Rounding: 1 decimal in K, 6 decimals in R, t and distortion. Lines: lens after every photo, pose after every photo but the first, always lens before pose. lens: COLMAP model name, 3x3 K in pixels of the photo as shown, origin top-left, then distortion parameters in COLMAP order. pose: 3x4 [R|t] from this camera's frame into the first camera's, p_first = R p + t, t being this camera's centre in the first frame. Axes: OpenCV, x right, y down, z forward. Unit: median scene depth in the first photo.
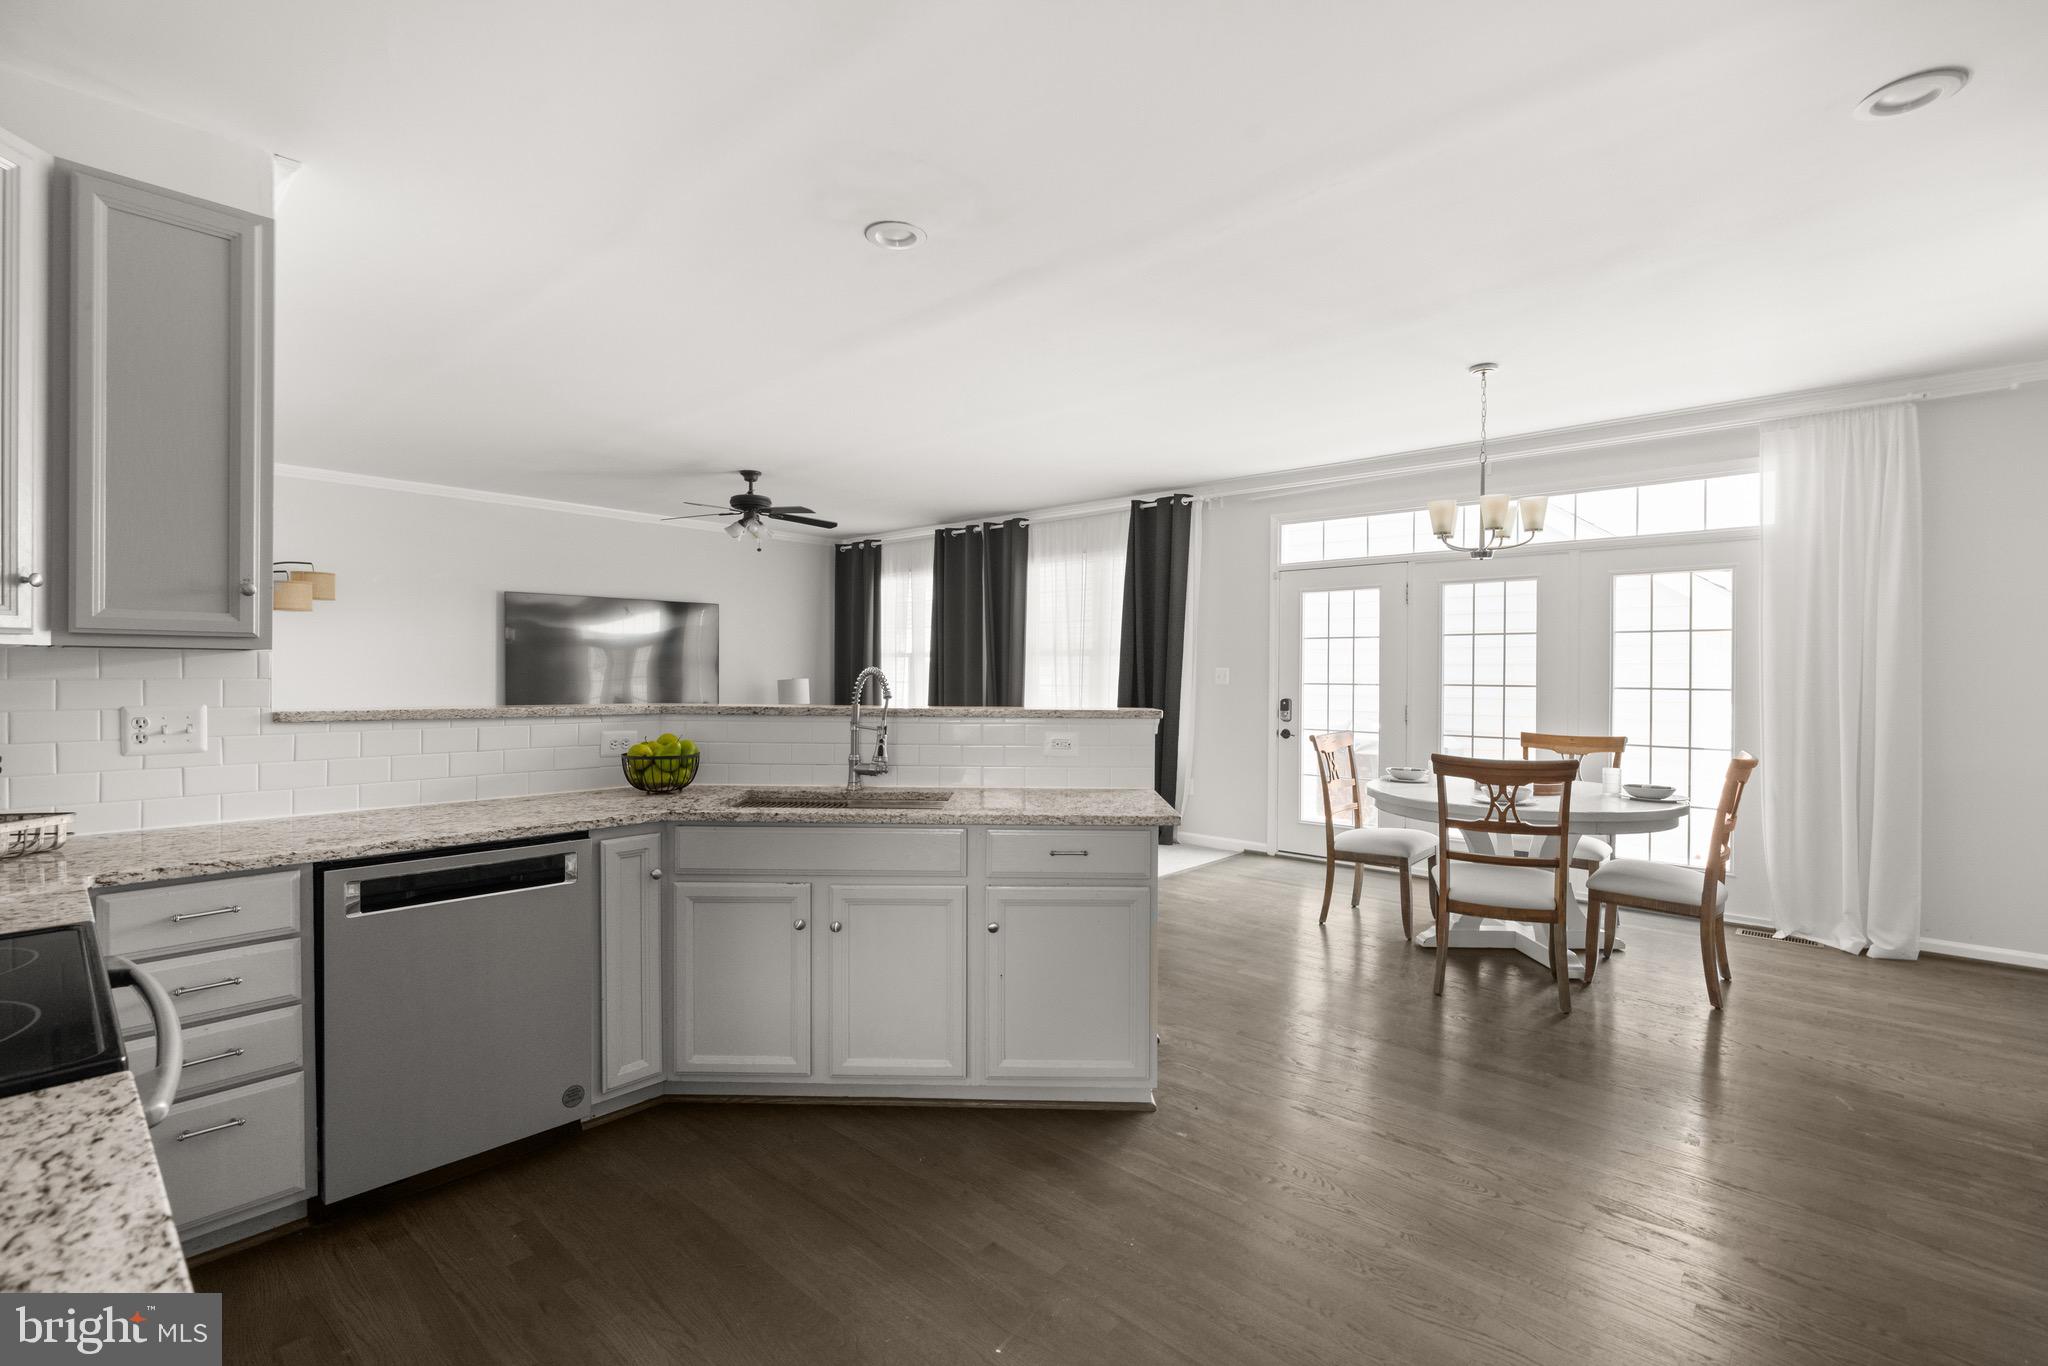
lens RADIAL K [[910.6, 0, 1024.0], [0, 910.6, 683.0], [0, 0, 1]] dist [-0.001249, -0.000094]
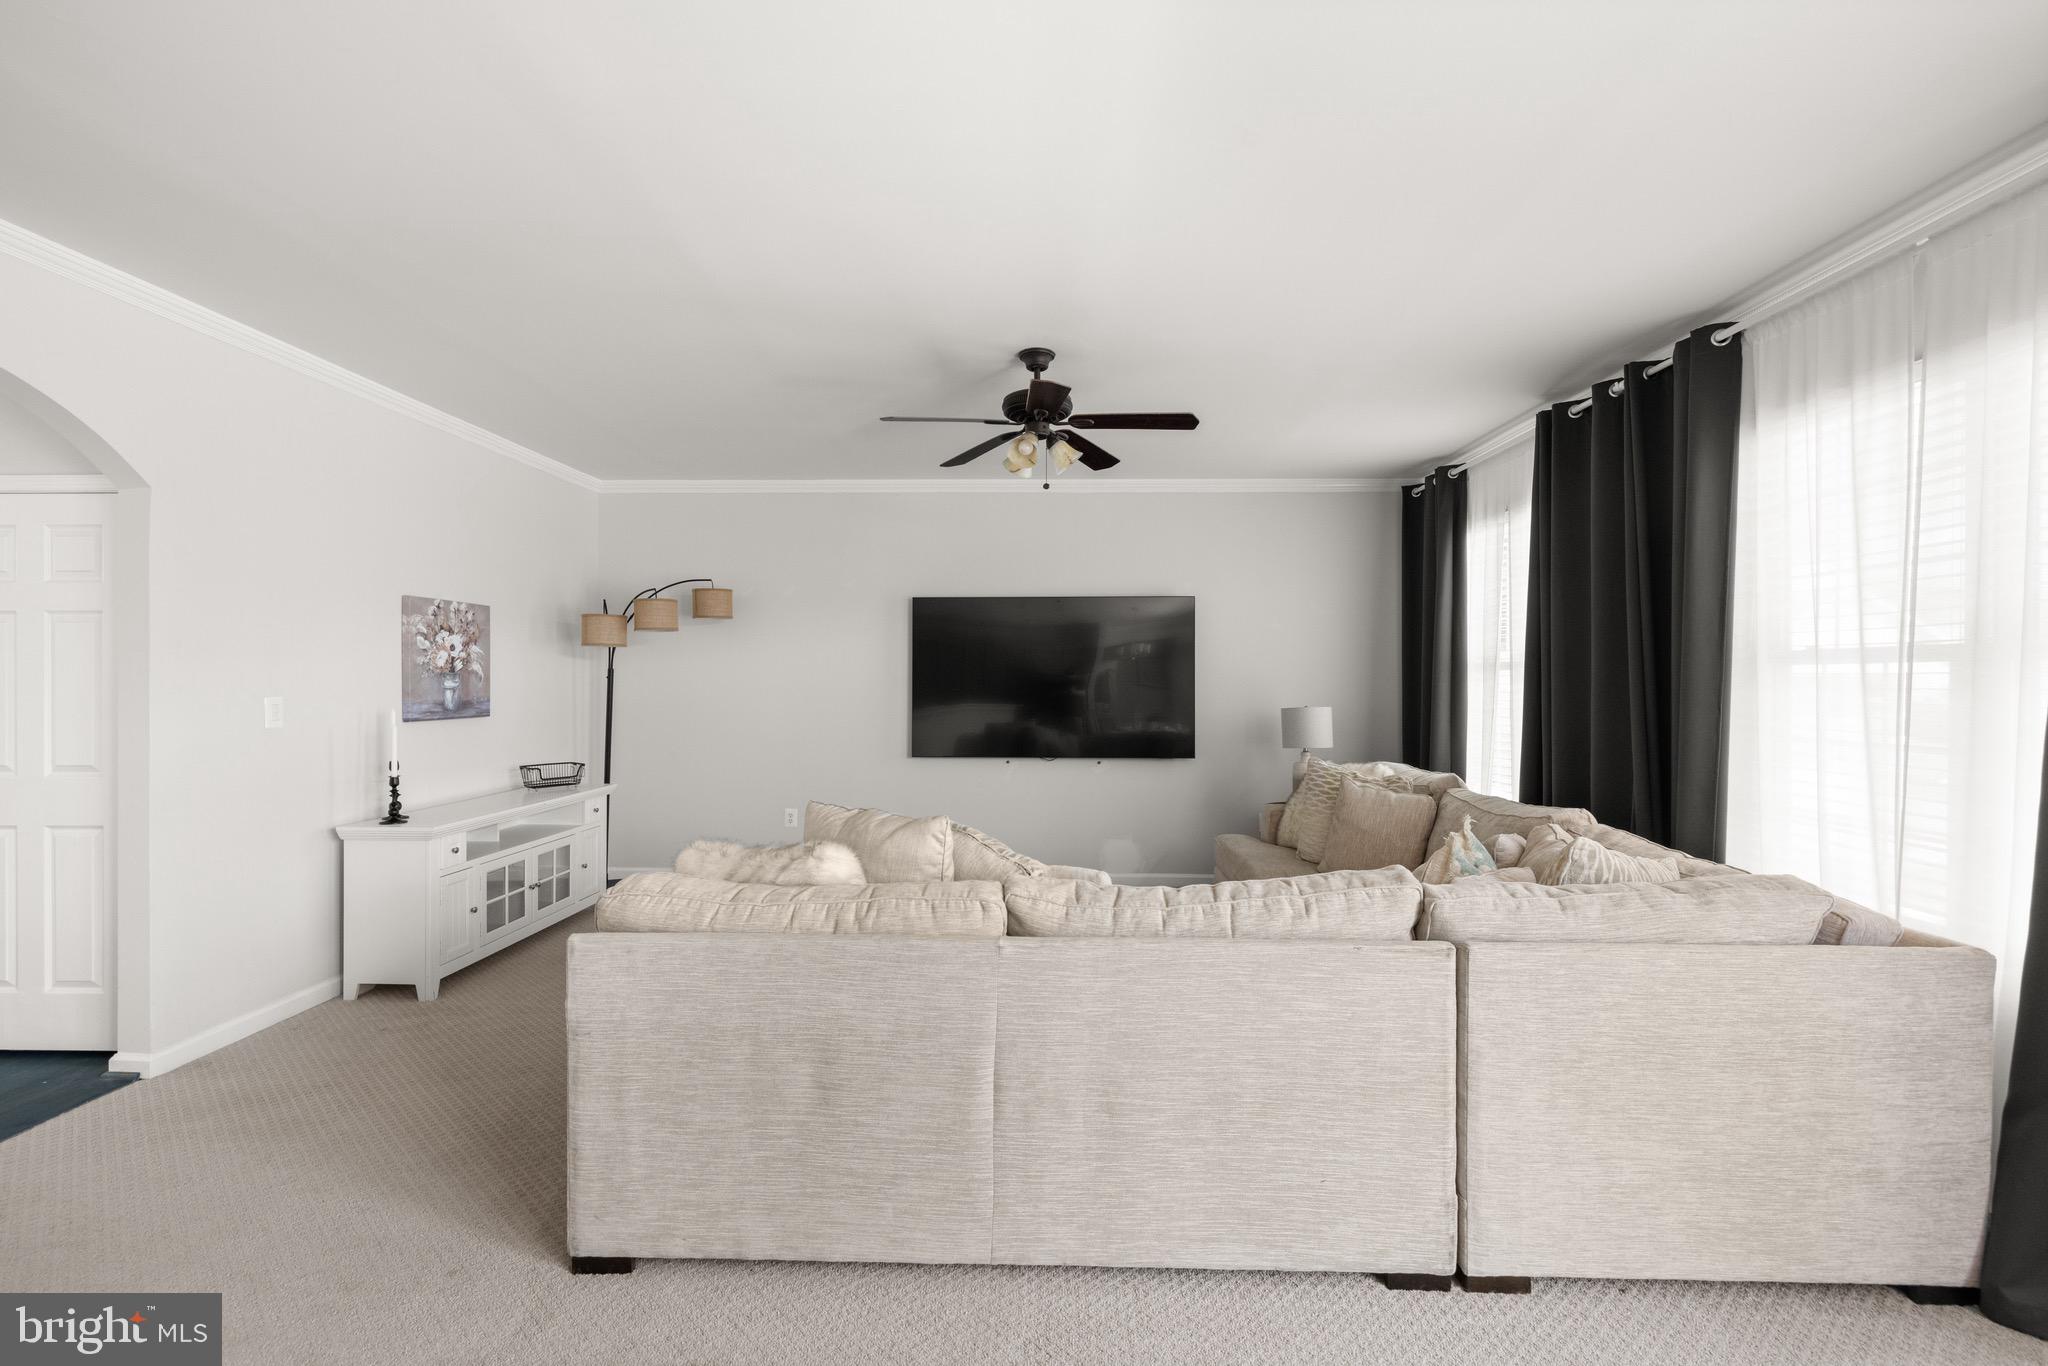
lens RADIAL K [[886.4, 0, 1024.0], [0, 886.4, 683.0], [0, 0, 1]] dist [0.020634, -0.000033]
pose [[0.658446, 0.004018, -0.752618, 0.089291], [-0.009490, 0.999951, -0.002965, -0.018568], [0.752569, 0.009095, 0.658451, 0.485744]]
